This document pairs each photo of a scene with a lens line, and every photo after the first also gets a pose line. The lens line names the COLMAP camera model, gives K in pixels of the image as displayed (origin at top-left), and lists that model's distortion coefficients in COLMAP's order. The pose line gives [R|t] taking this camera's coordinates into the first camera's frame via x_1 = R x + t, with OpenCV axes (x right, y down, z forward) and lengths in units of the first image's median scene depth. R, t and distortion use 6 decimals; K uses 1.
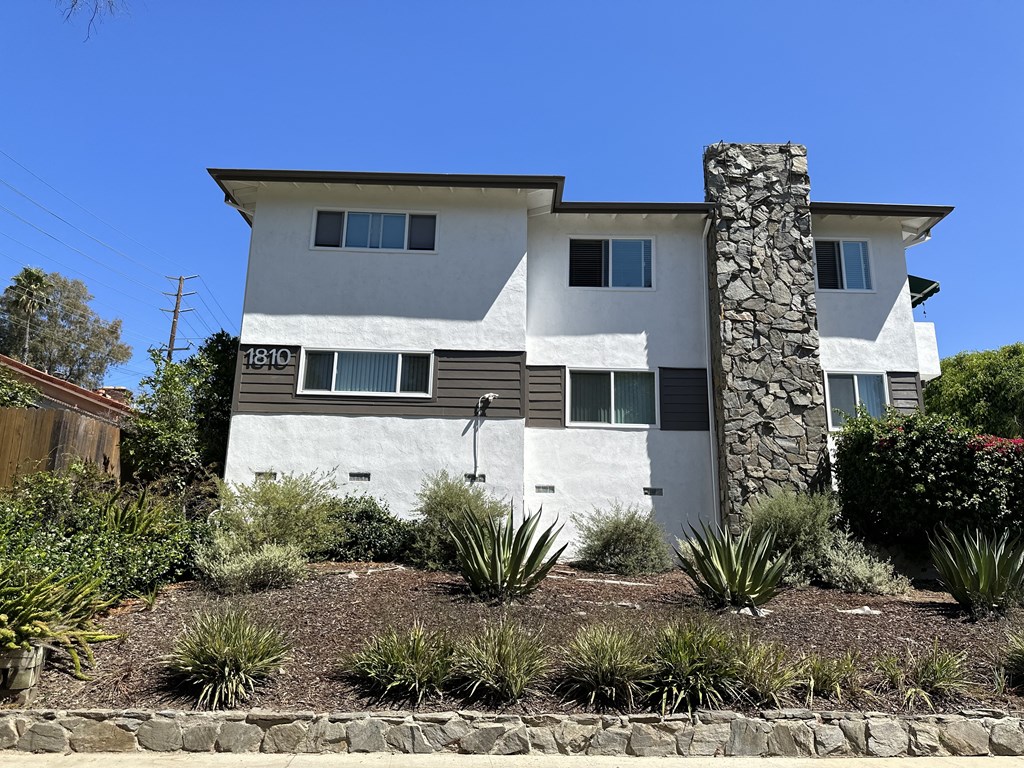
lens RADIAL K [[823.9, 0, 512.0], [0, 823.9, 384.0], [0, 0, 1]] dist [0.088421, -0.115613]
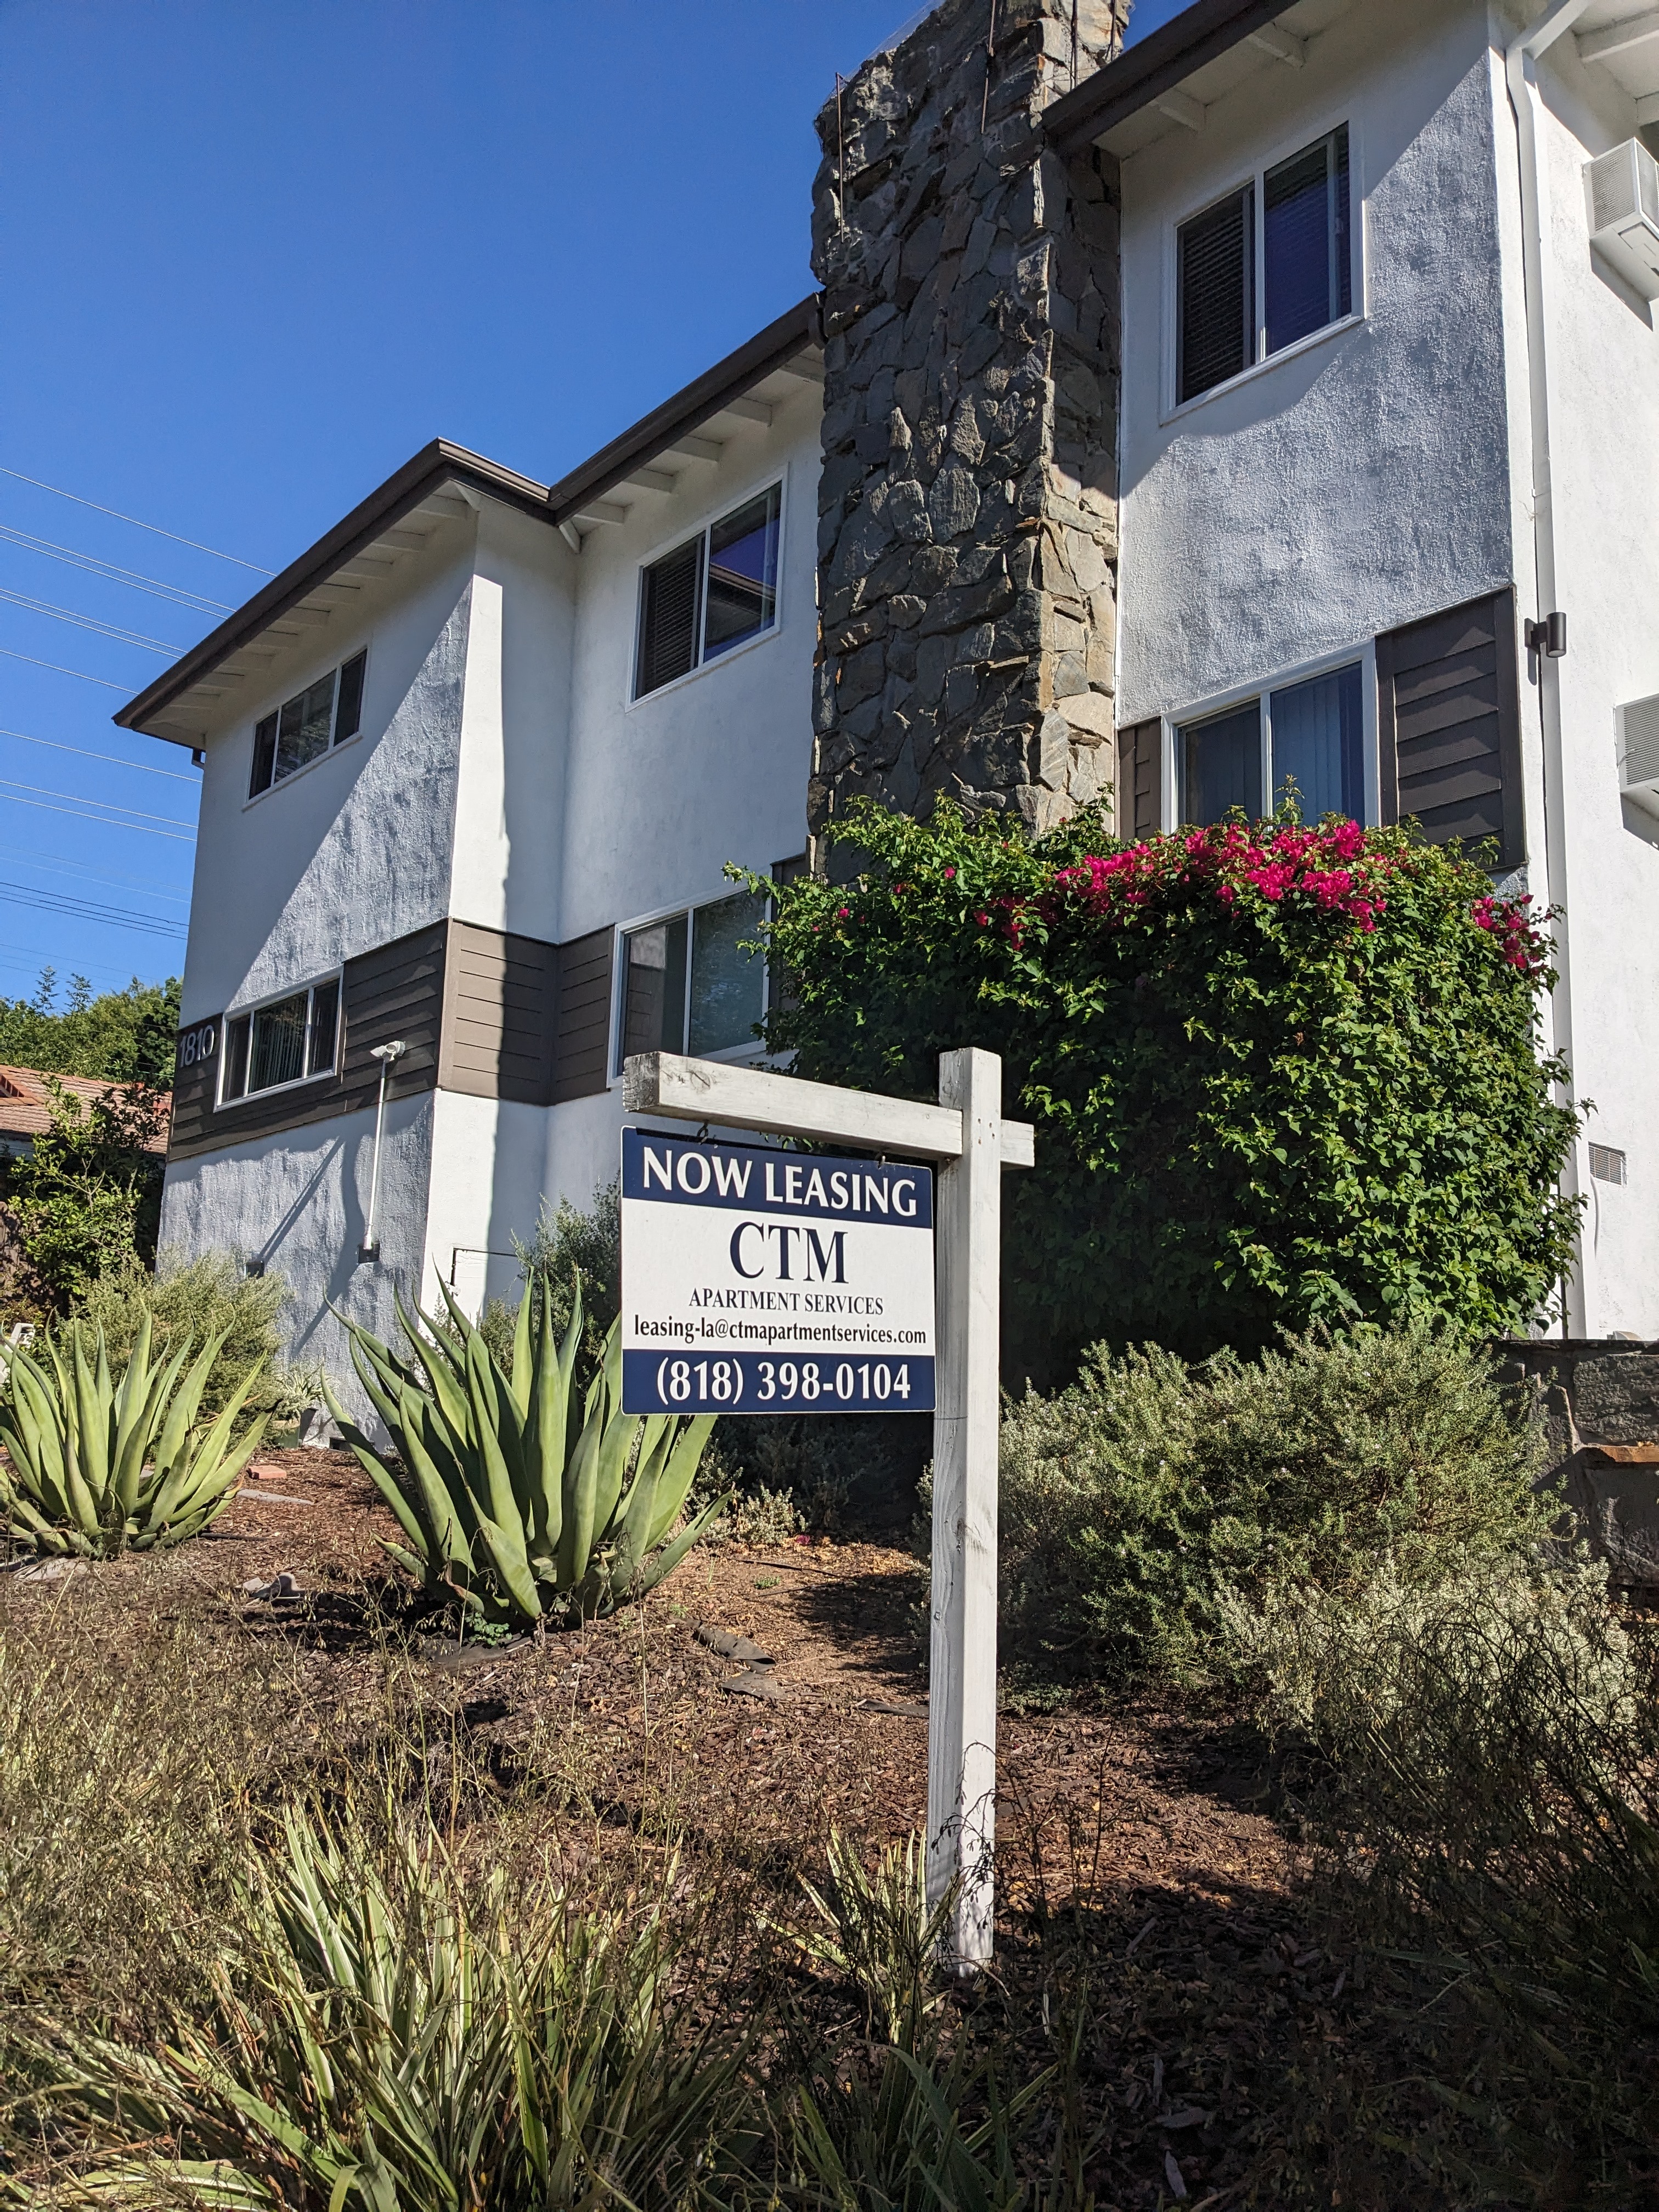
lens RADIAL K [[1779.8, 0, 818.7], [0, 1779.8, 1100.9], [0, 0, 1]] dist [0.088421, -0.115613]
pose [[0.617822, -0.145202, -0.772795, 0.736564], [0.180450, 0.982755, -0.040389, 0.106062], [0.765332, -0.114498, 0.633369, 0.565965]]
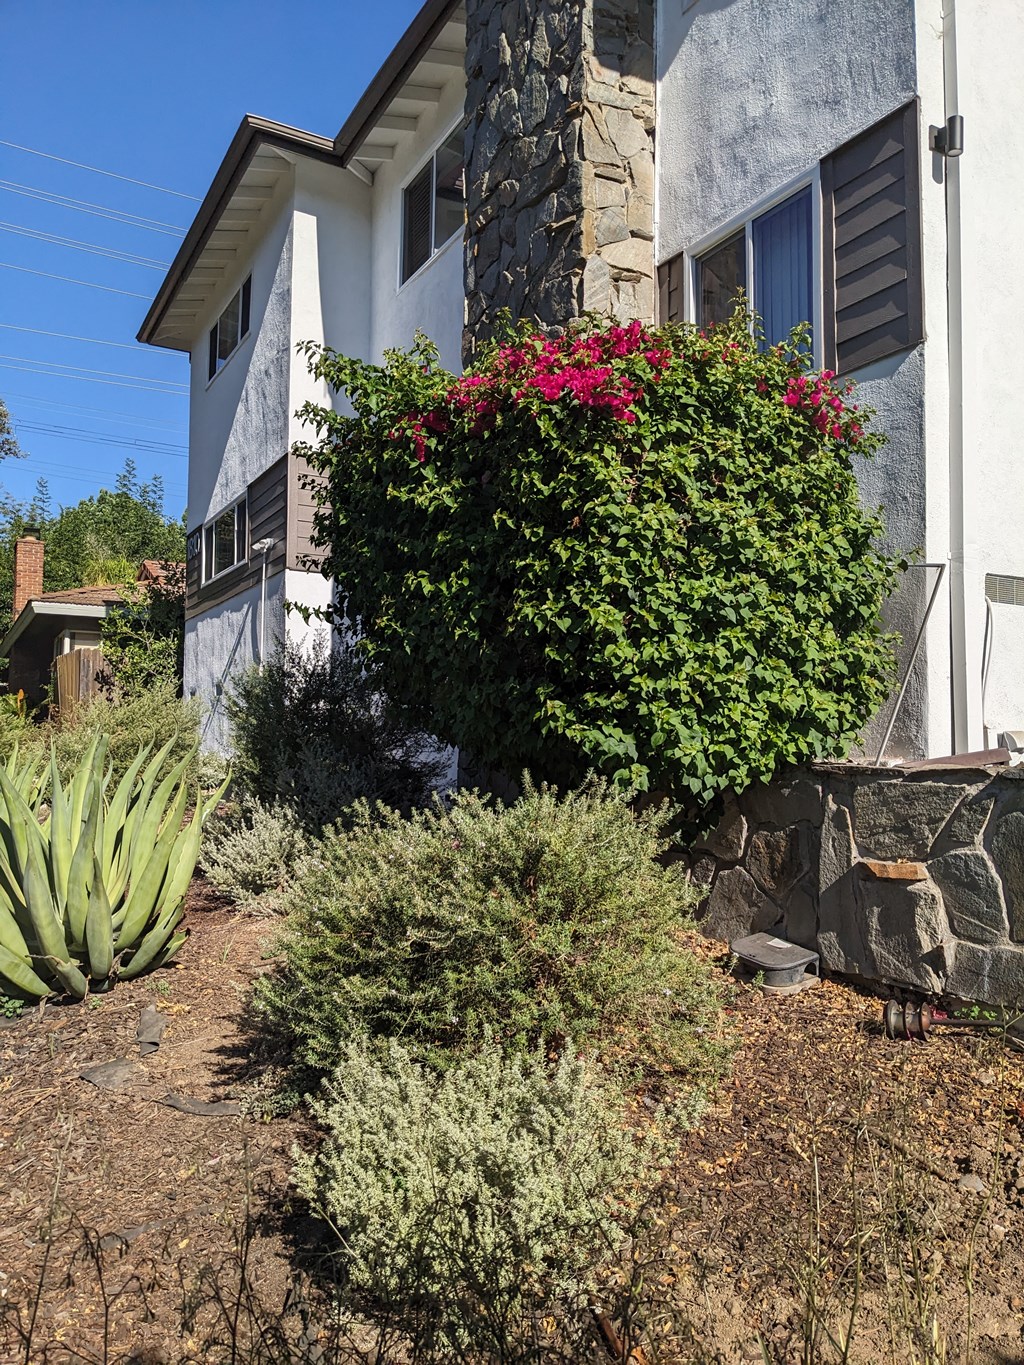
lens RADIAL K [[1109.7, 0, 514.0], [0, 1109.7, 660.0], [0, 0, 1]] dist [0.083812, -0.107559]
pose [[0.441438, -0.091175, -0.892648, 0.740176], [0.235213, 0.971794, 0.017060, 0.119066], [0.865914, -0.217493, 0.450432, 0.723992]]
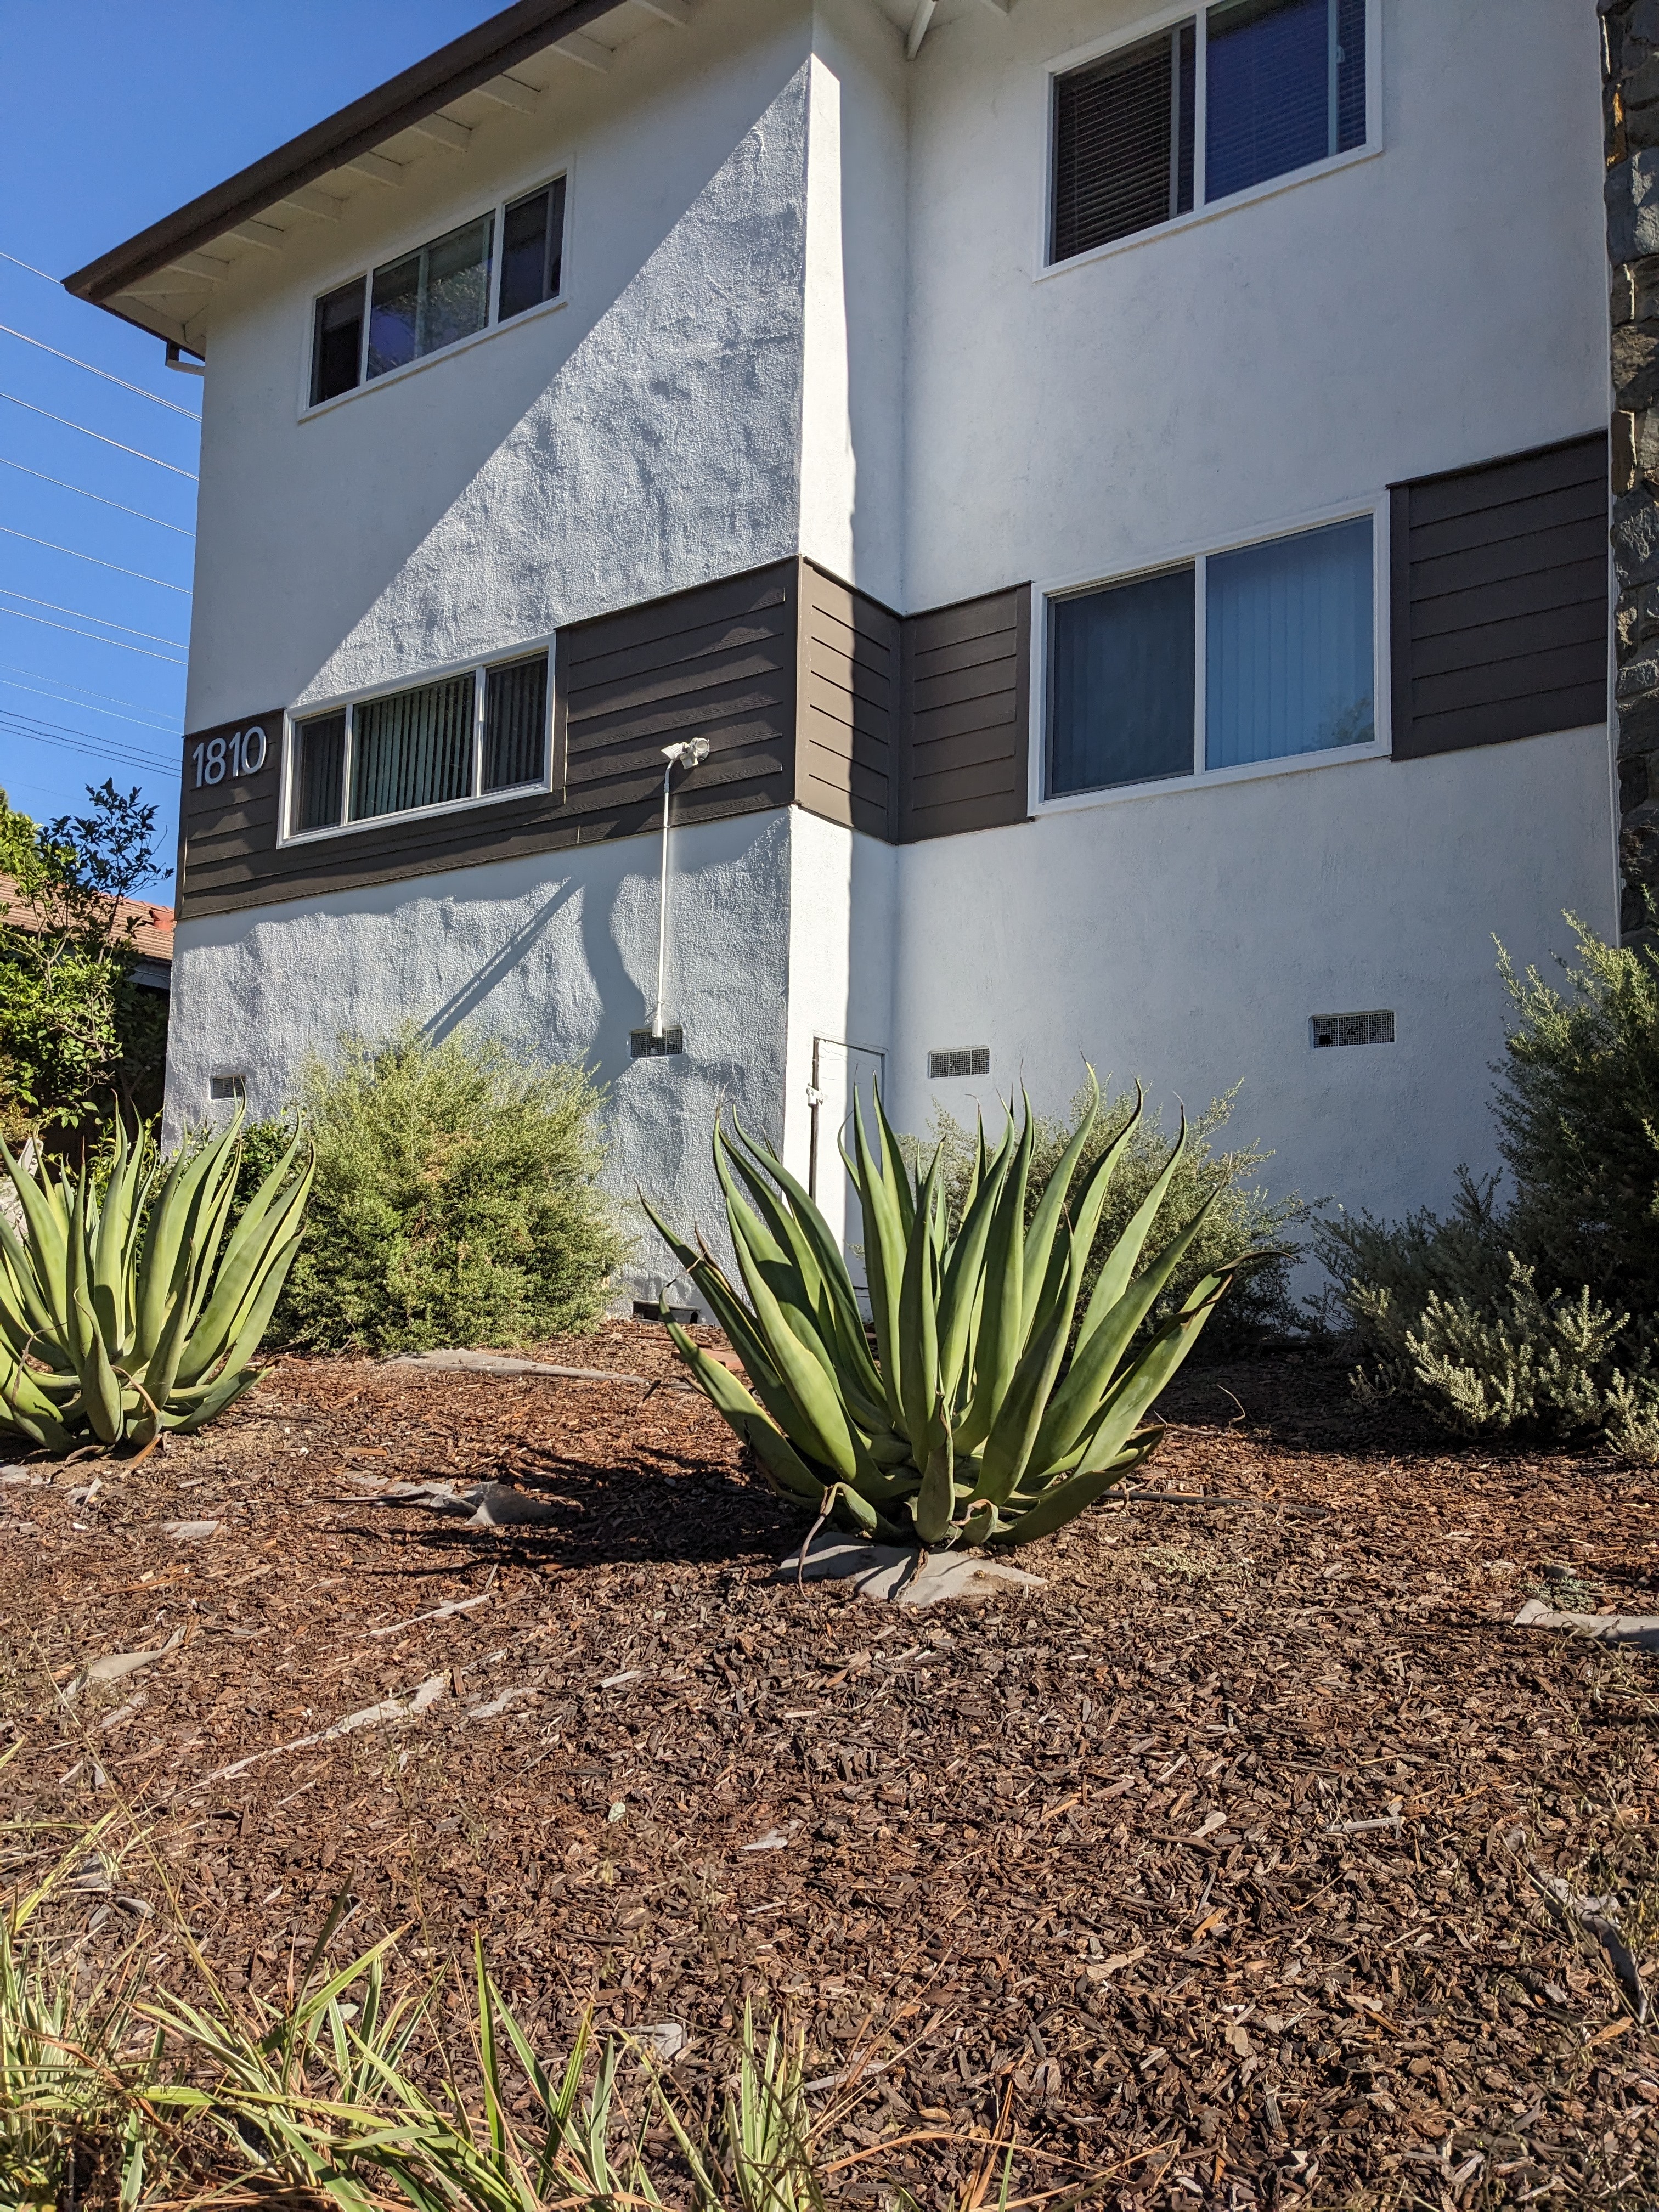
lens RADIAL K [[1779.8, 0, 818.7], [0, 1779.8, 1100.9], [0, 0, 1]] dist [0.088421, -0.115613]
pose [[0.778298, -0.067994, -0.624203, 0.358021], [0.143920, 0.986971, 0.071938, 0.089116], [0.611179, -0.145825, 0.777943, 0.506653]]
